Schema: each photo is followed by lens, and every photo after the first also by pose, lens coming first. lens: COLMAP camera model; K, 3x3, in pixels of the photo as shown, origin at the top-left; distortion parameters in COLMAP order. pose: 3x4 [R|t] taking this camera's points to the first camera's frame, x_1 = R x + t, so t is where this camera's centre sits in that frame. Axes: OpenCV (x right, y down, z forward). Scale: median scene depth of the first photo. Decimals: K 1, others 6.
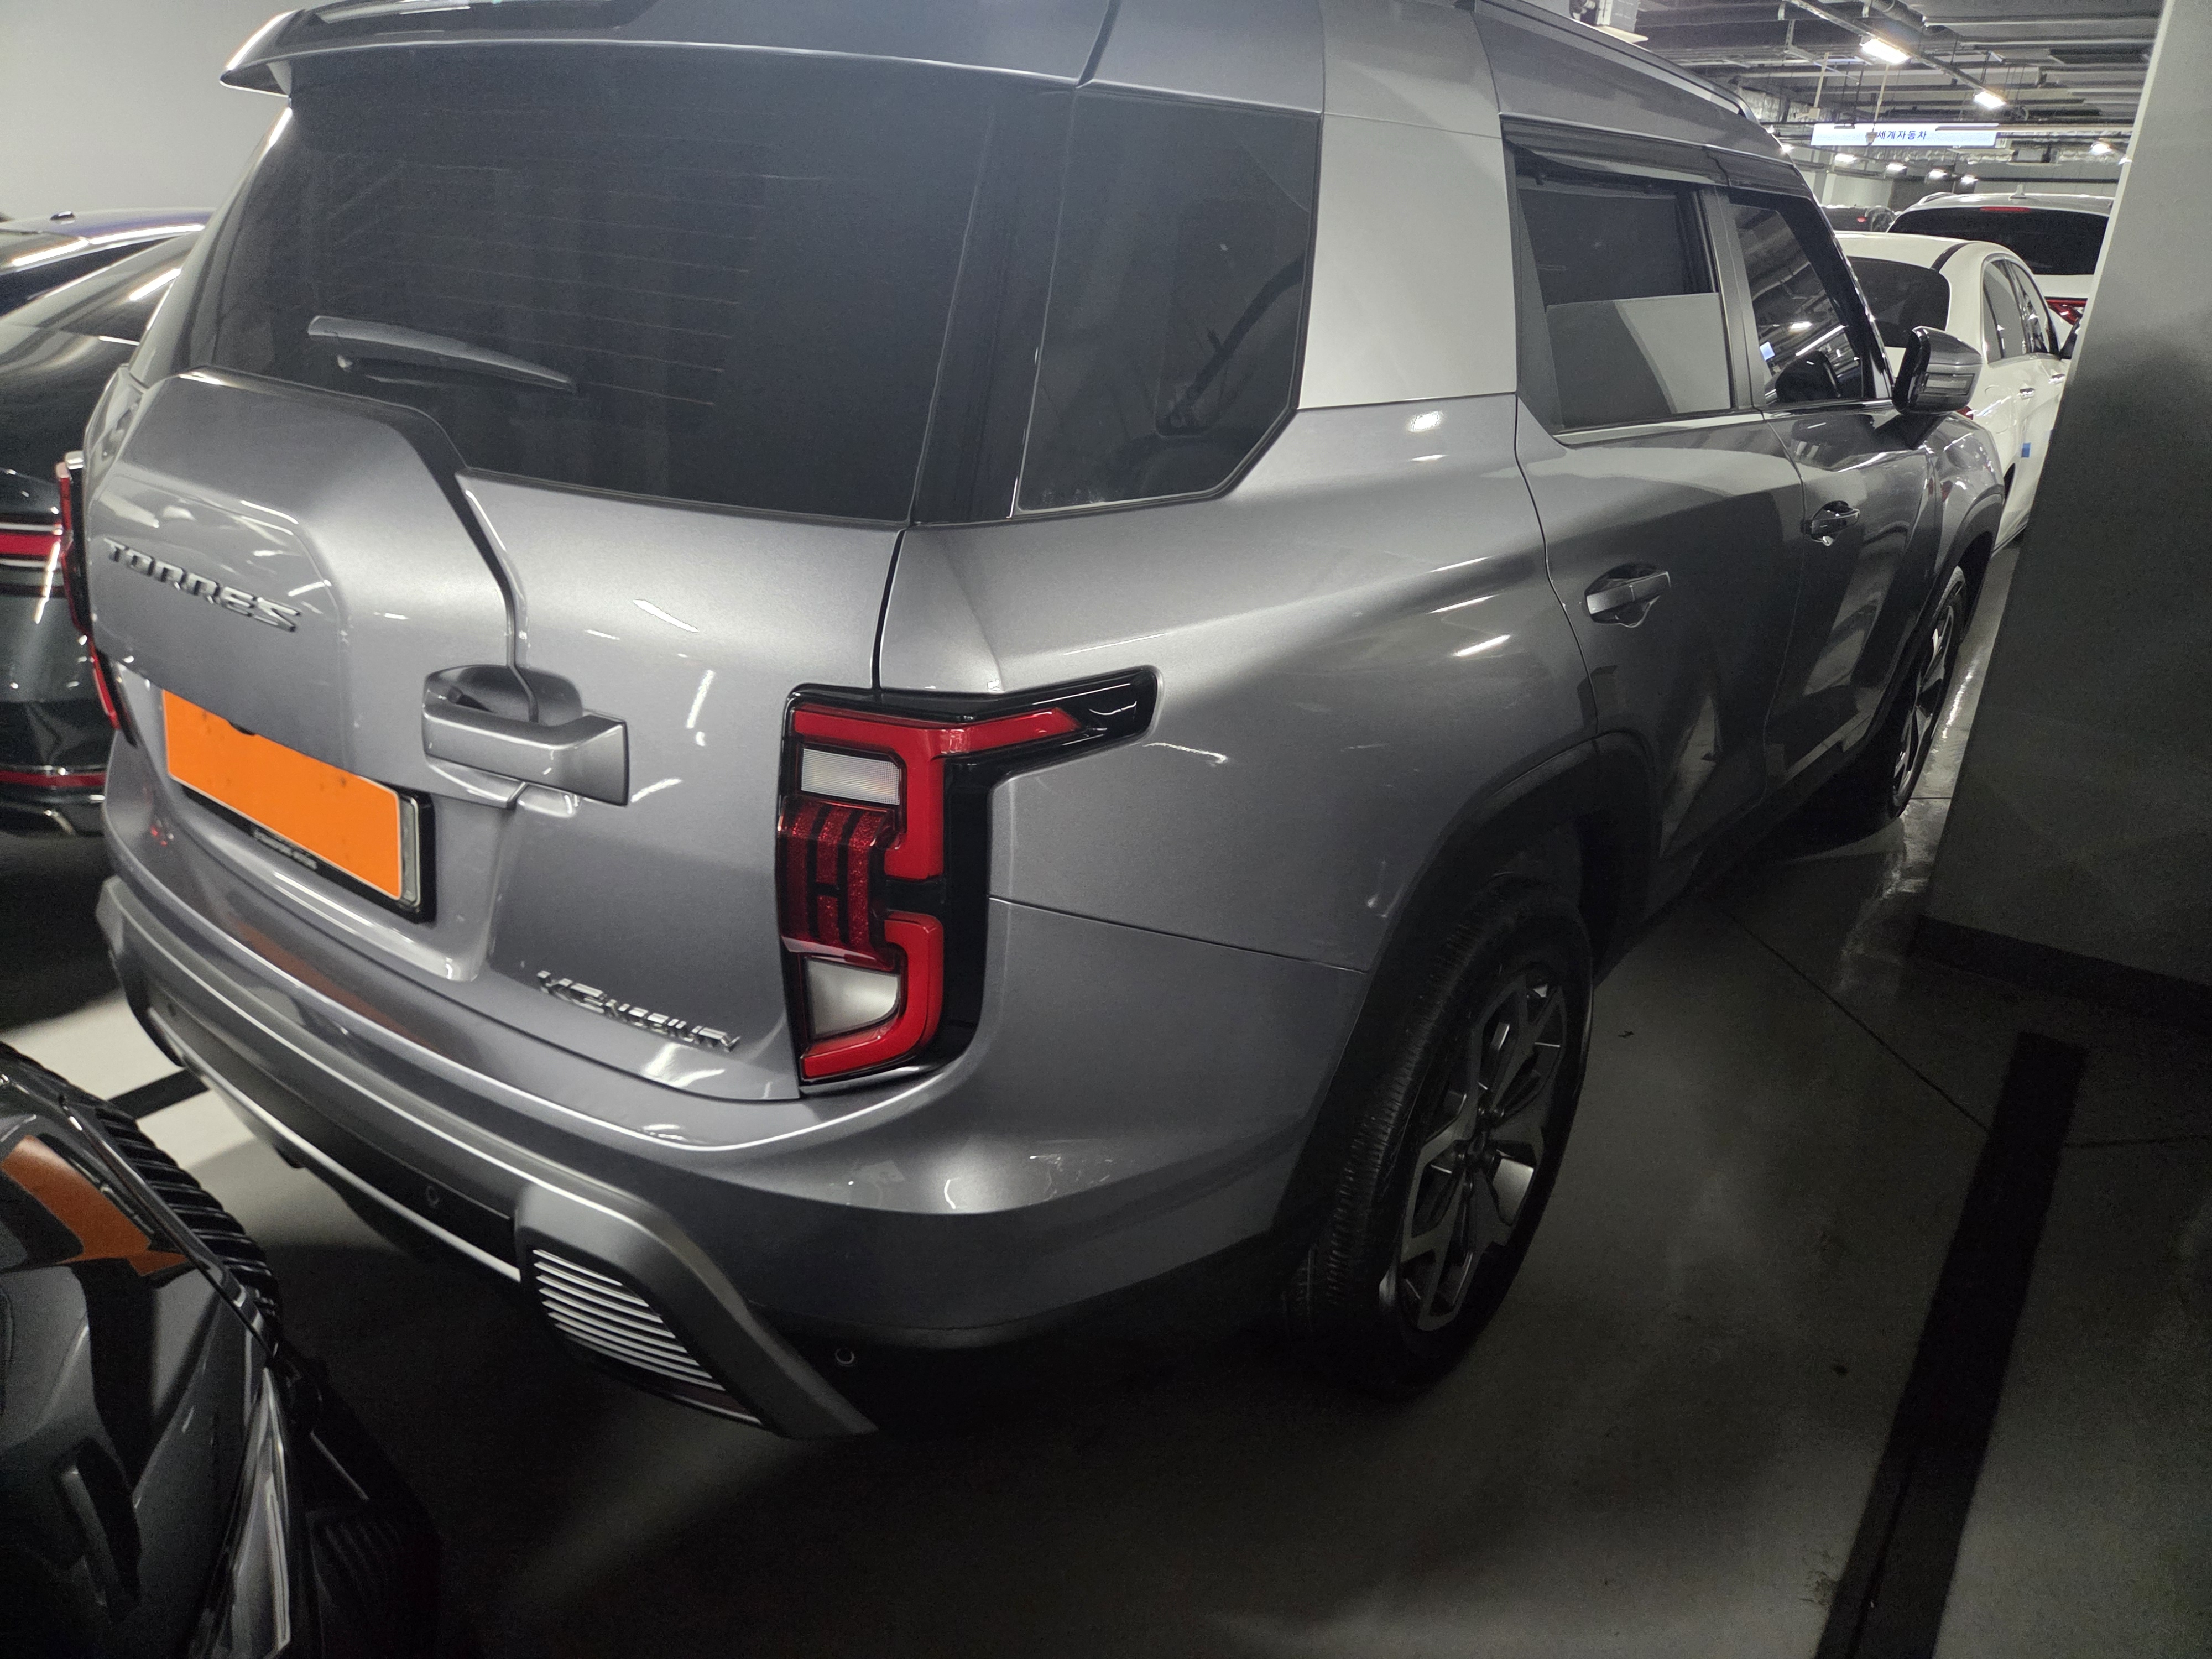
lens RADIAL K [[1469.0, 0, 1106.0], [0, 1469.0, 829.5], [0, 0, 1]] dist [0.002595, -0.000393]
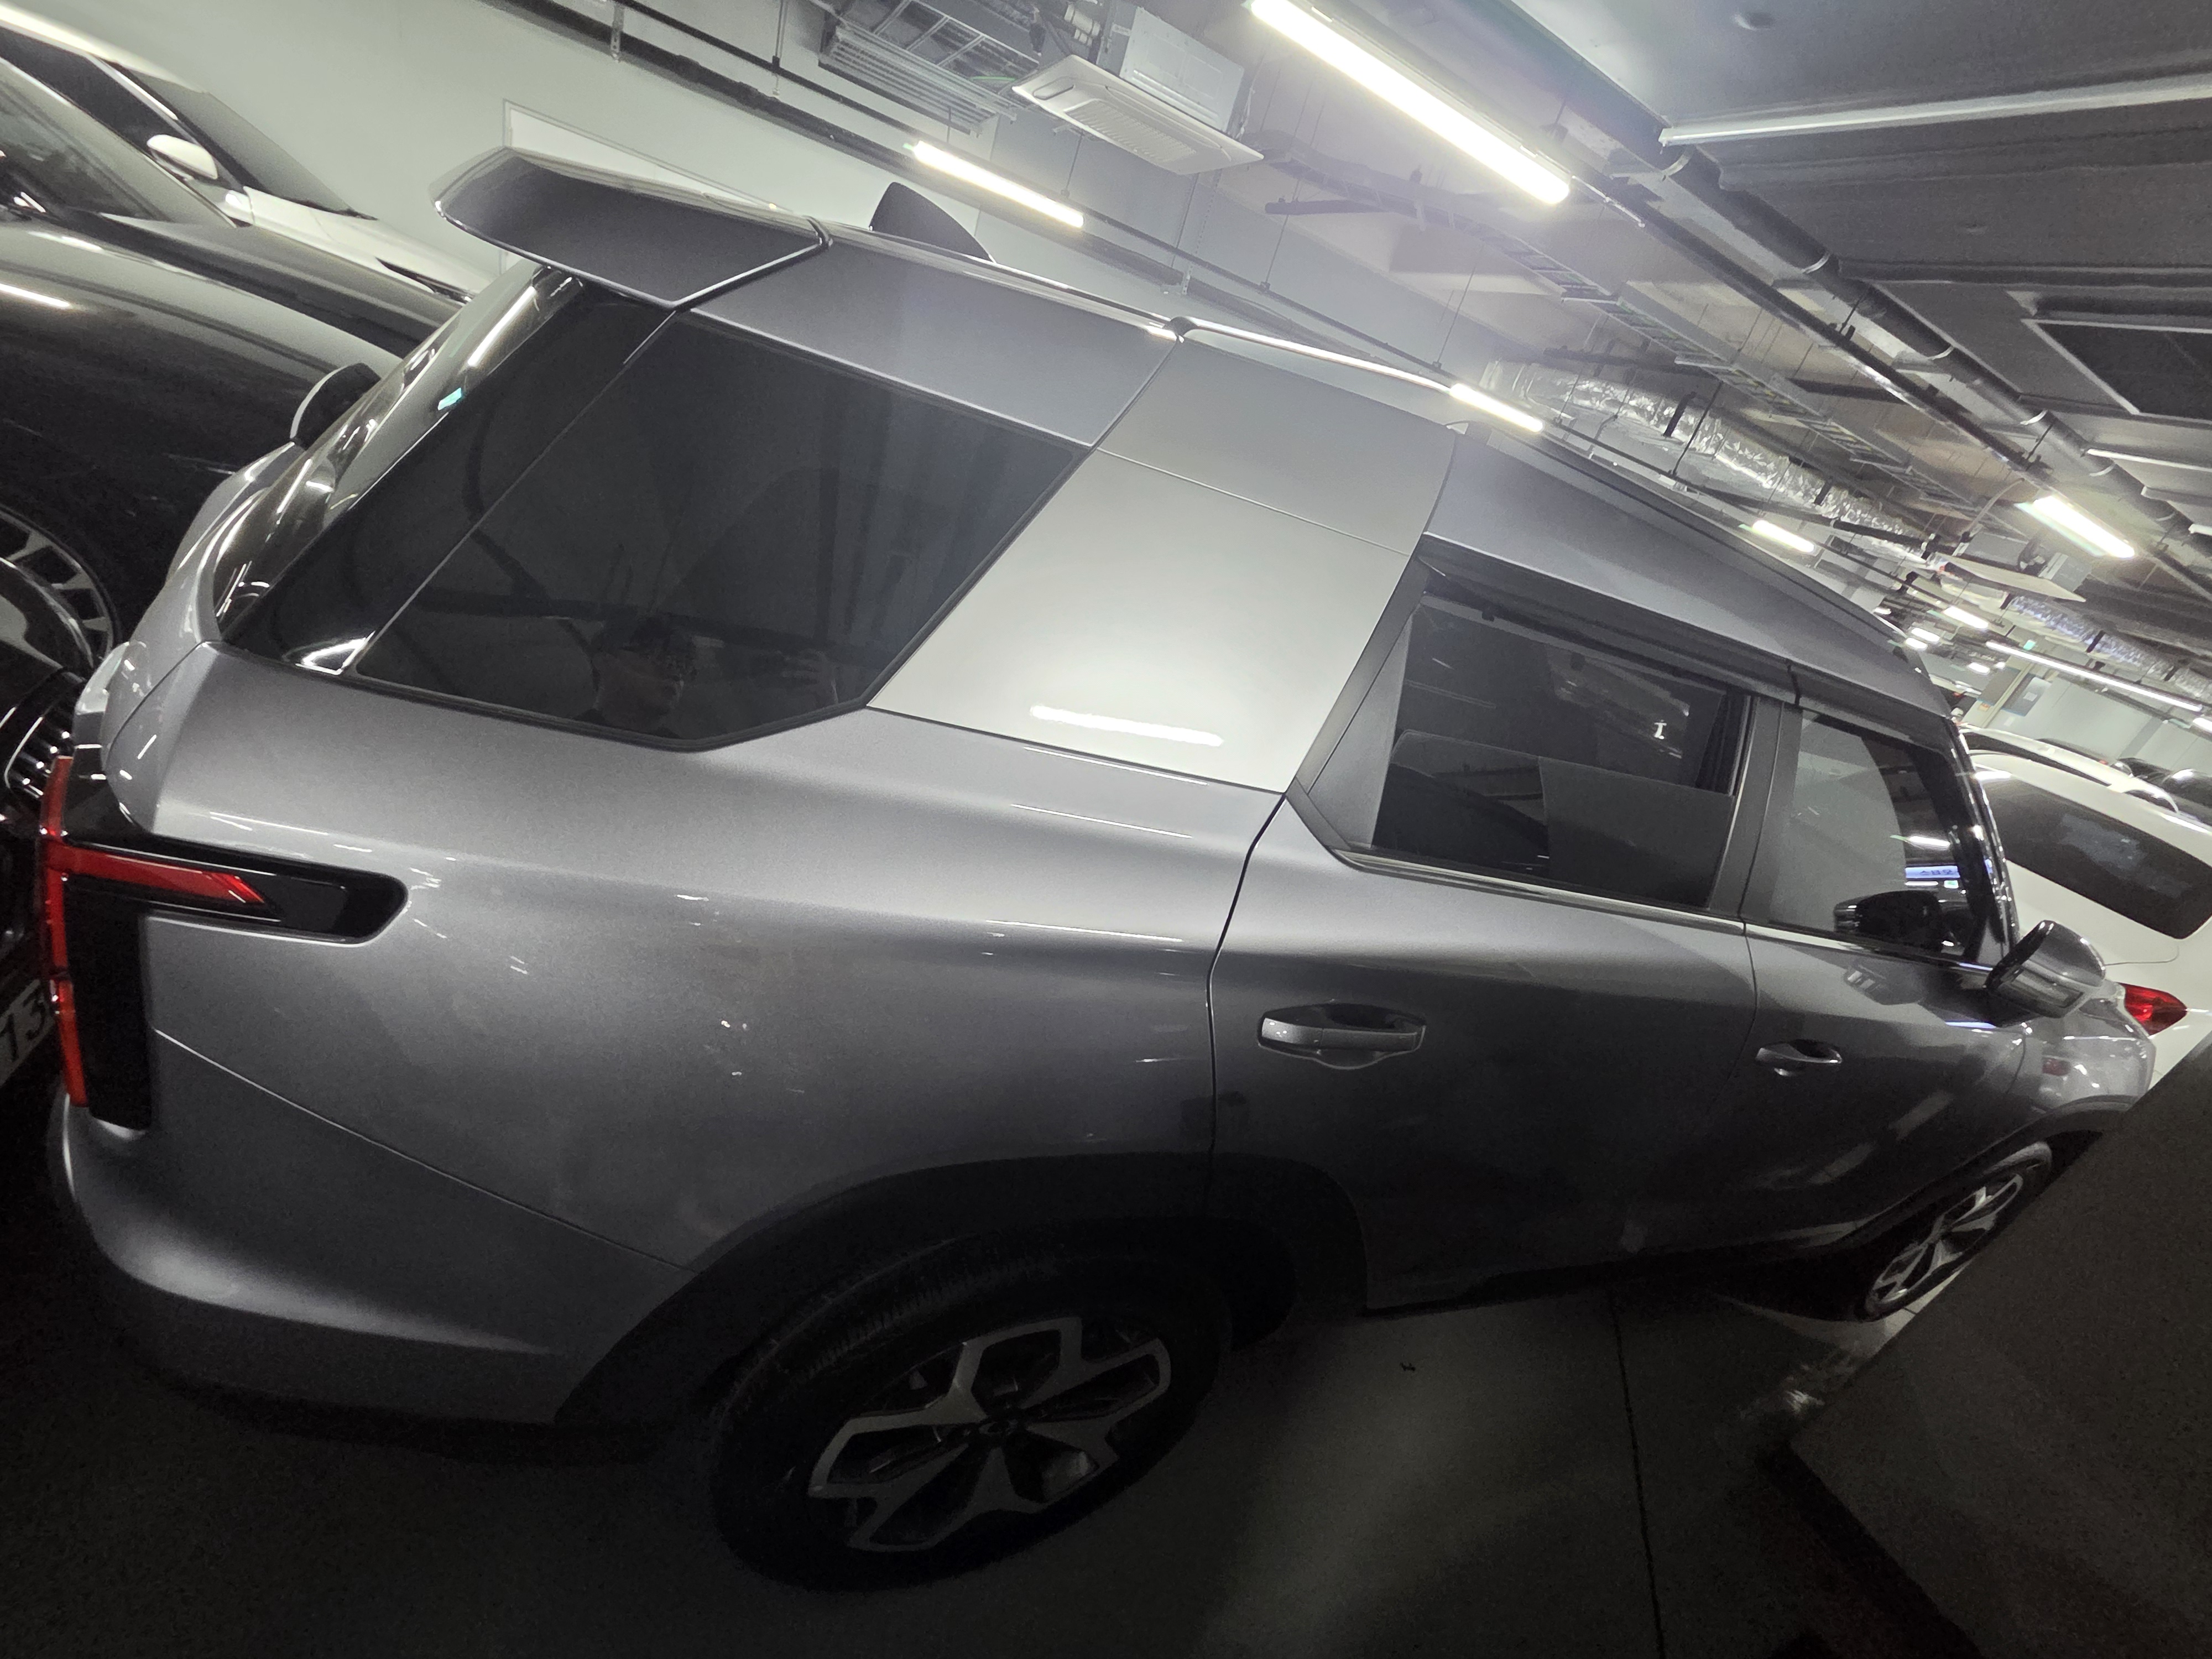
lens RADIAL K [[897.8, 0, 1106.0], [0, 897.8, 829.5], [0, 0, 1]] dist [0.000753, 0.000224]
pose [[0.827514, 0.431452, -0.359263, 0.239360], [-0.448857, 0.892783, 0.038295, -0.146632], [0.337267, 0.129568, 0.932450, 0.247464]]
